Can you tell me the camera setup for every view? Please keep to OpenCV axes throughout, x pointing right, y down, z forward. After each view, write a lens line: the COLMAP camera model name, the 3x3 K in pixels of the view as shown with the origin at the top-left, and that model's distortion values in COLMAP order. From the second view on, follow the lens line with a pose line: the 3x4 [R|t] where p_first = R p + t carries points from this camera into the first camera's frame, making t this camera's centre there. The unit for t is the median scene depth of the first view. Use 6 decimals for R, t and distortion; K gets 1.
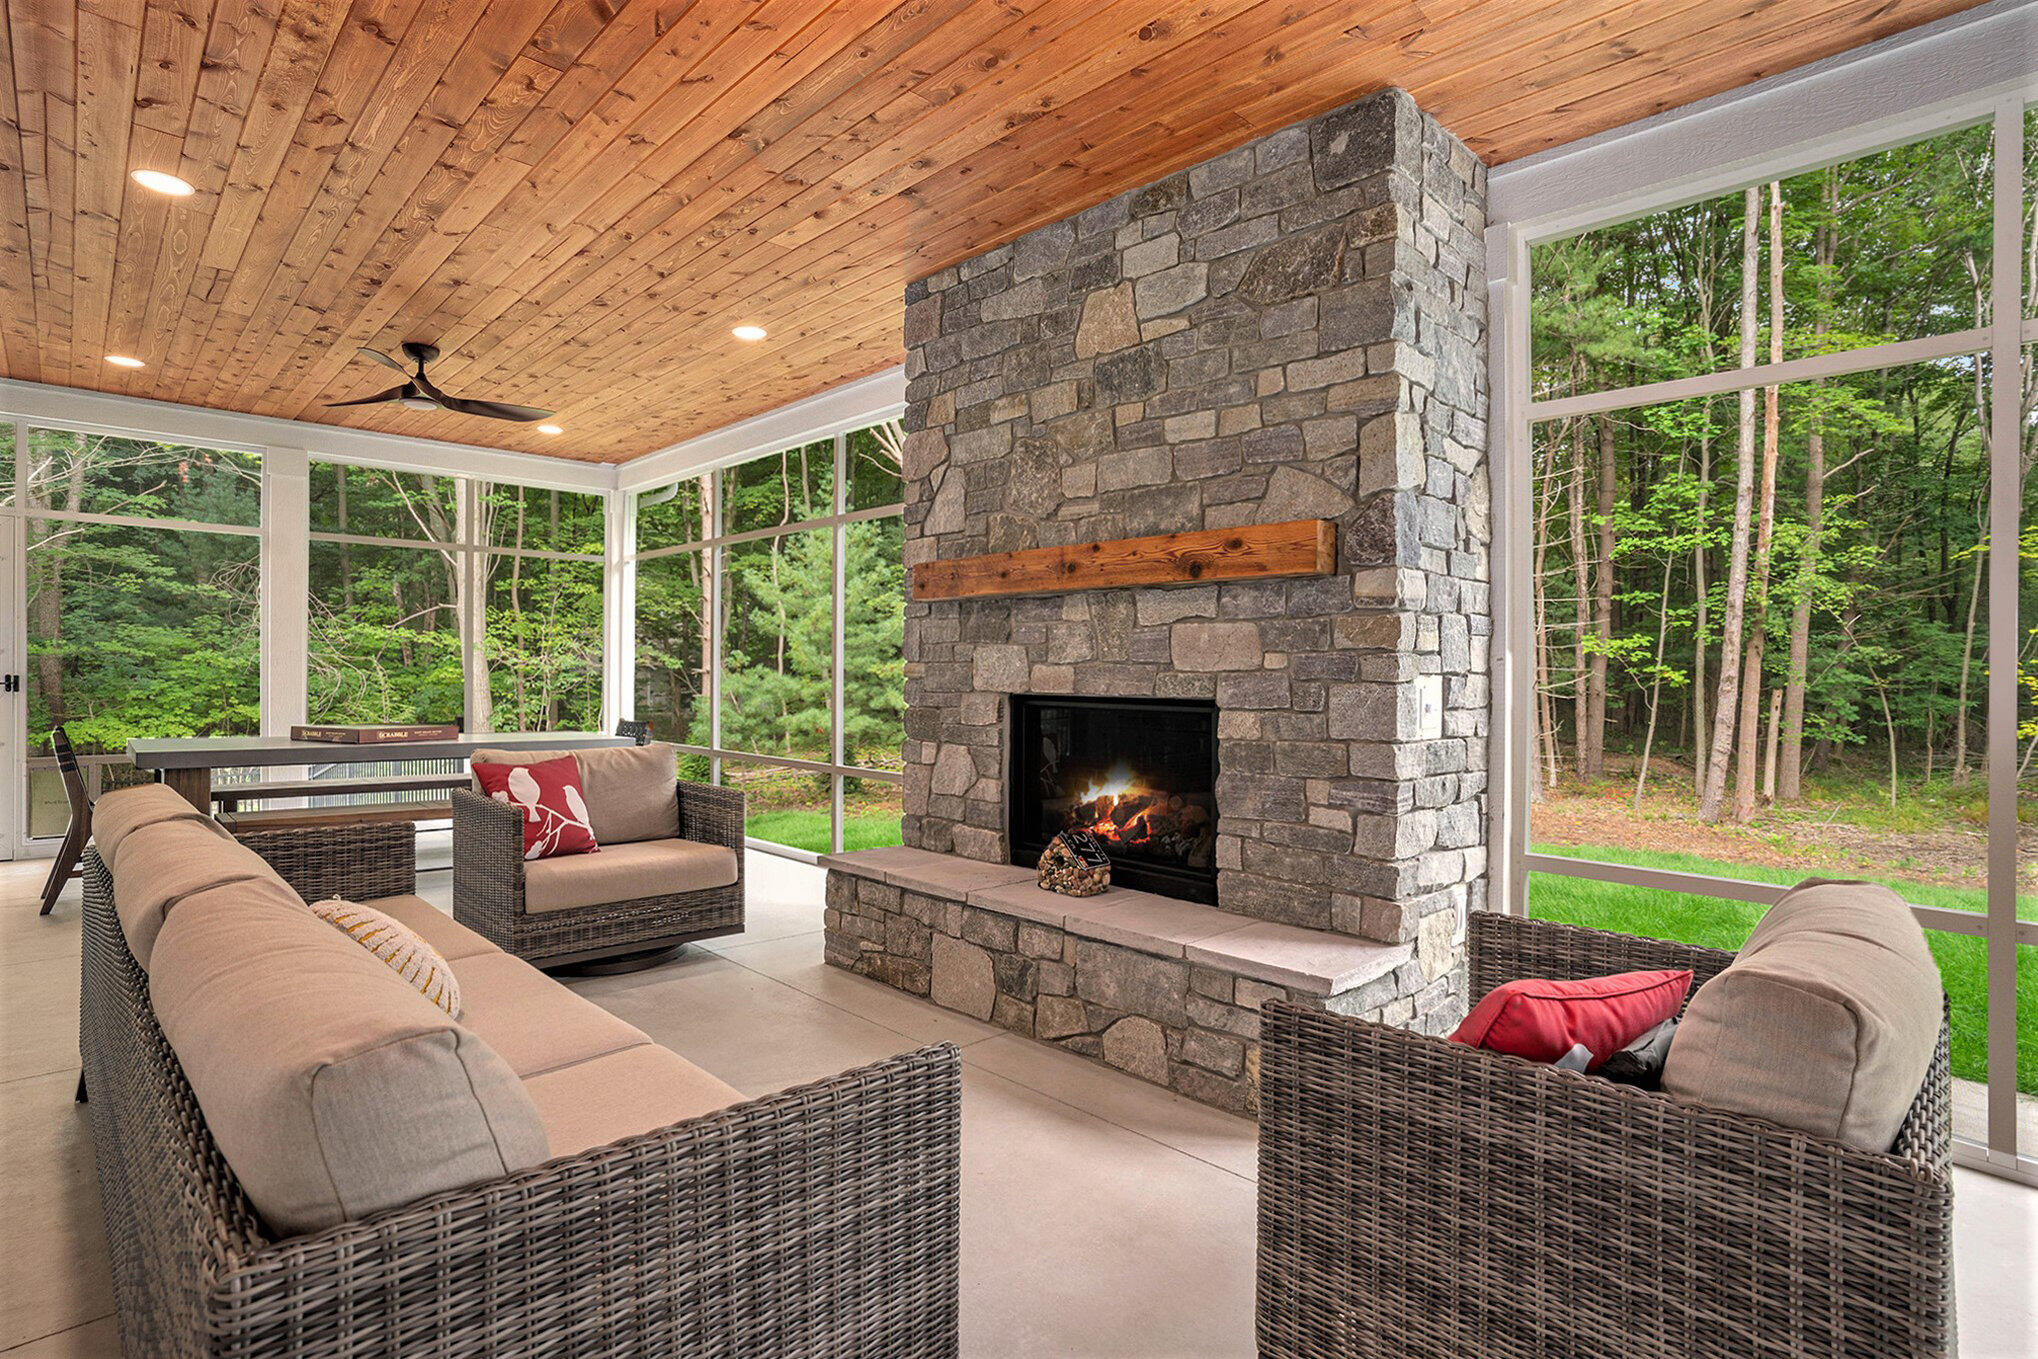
lens RADIAL K [[993.2, 0, 1005.1], [0, 993.2, 681.1], [0, 0, 1]] dist [-0.004857, 0.000804]
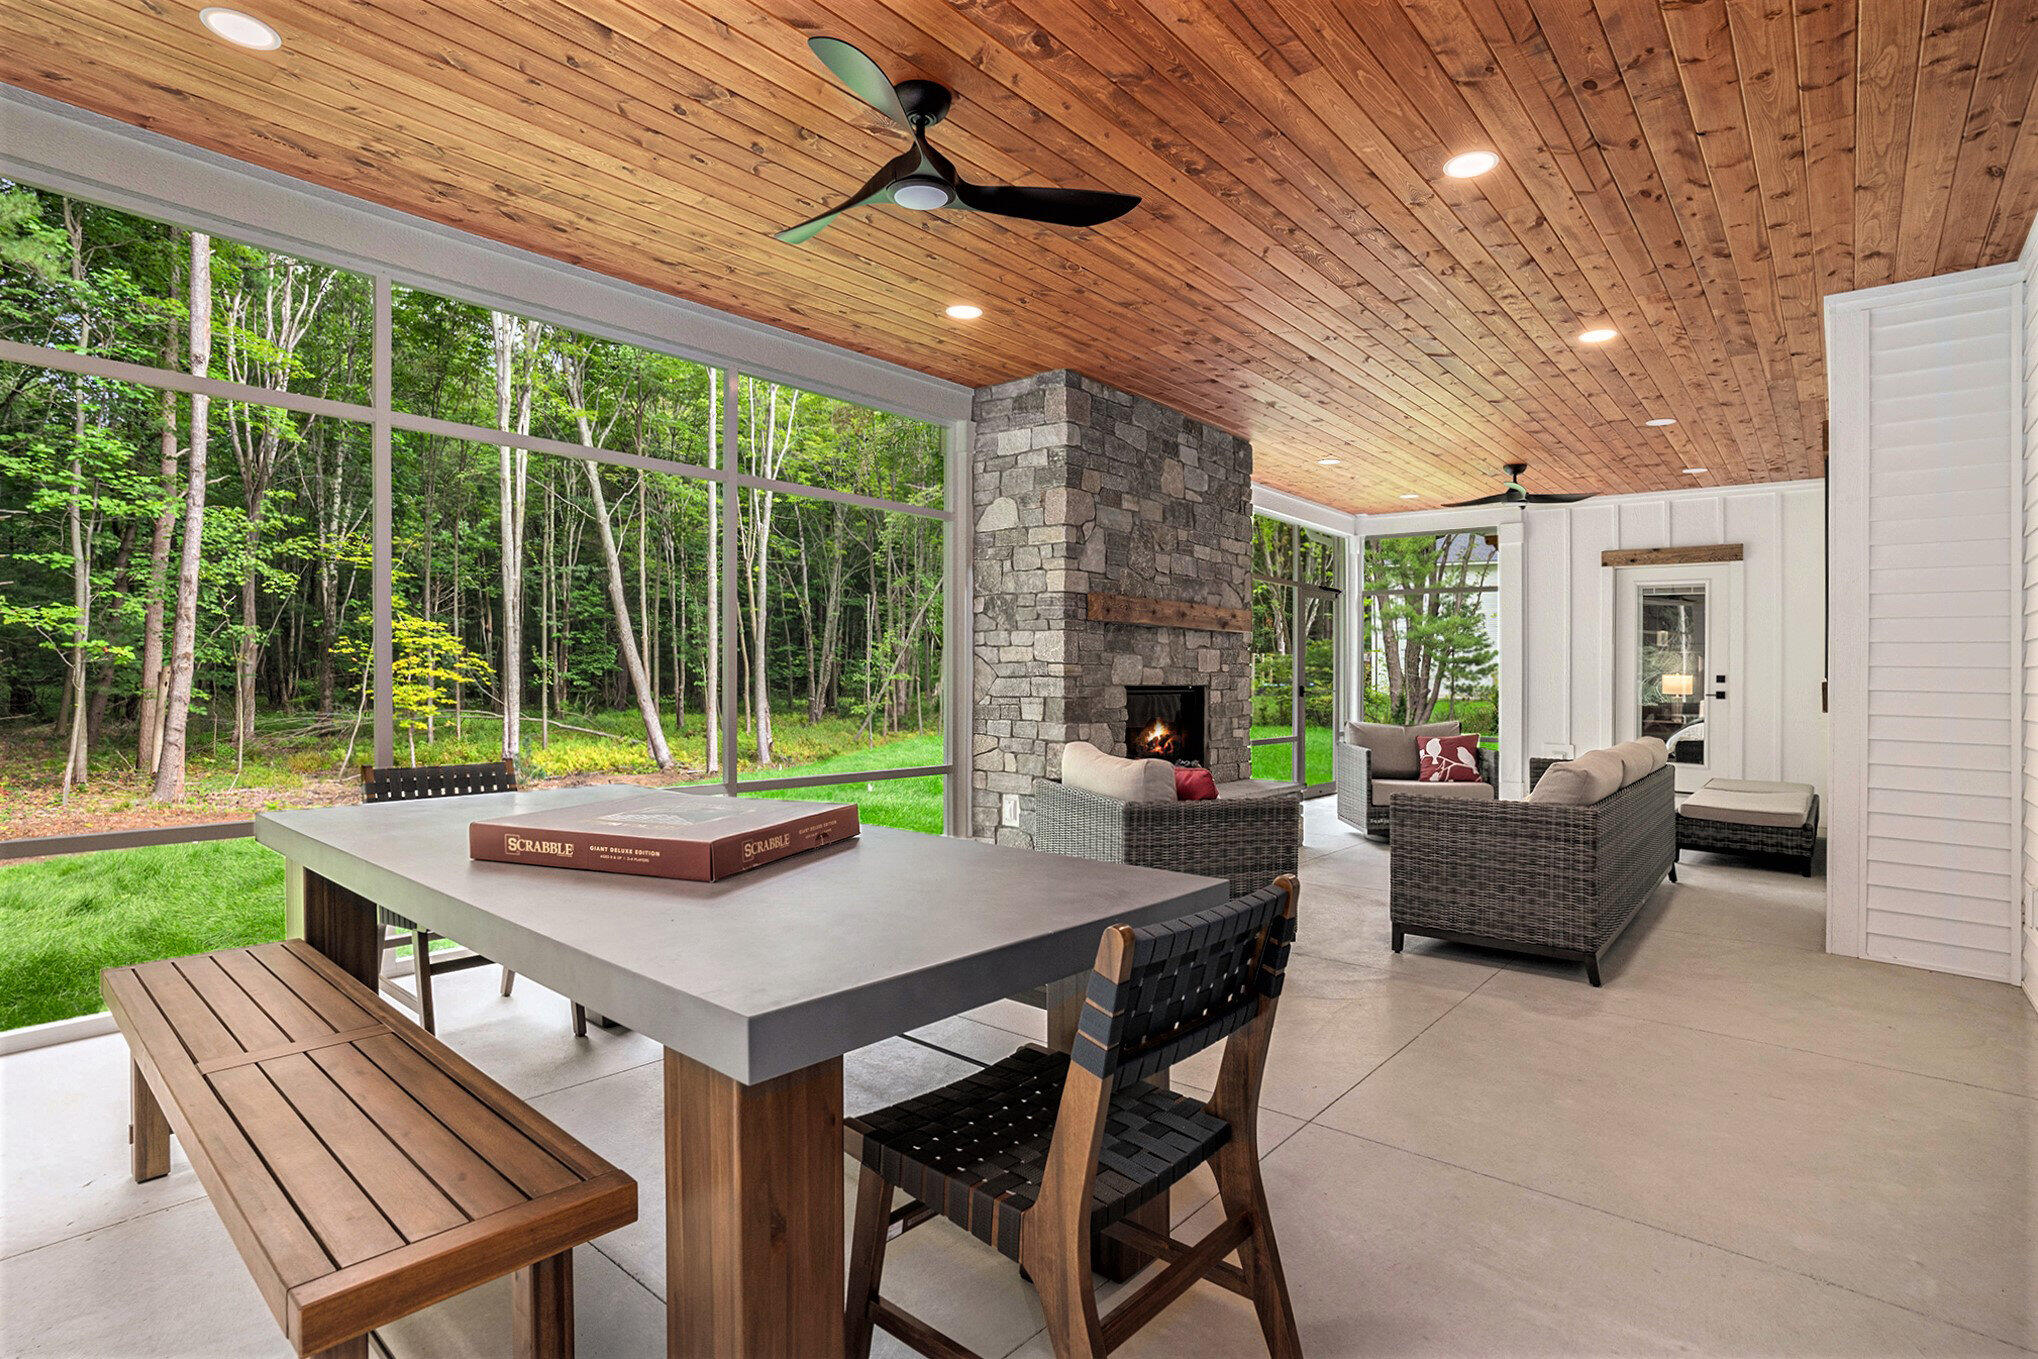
lens RADIAL K [[993.2, 0, 1004.4], [0, 993.2, 679.9], [0, 0, 1]] dist [-0.004857, 0.000804]
pose [[-0.070552, -0.020554, 0.997296, -1.608537], [-0.008632, 0.999763, 0.019994, -0.027859], [-0.997471, -0.007198, -0.070713, 1.365555]]
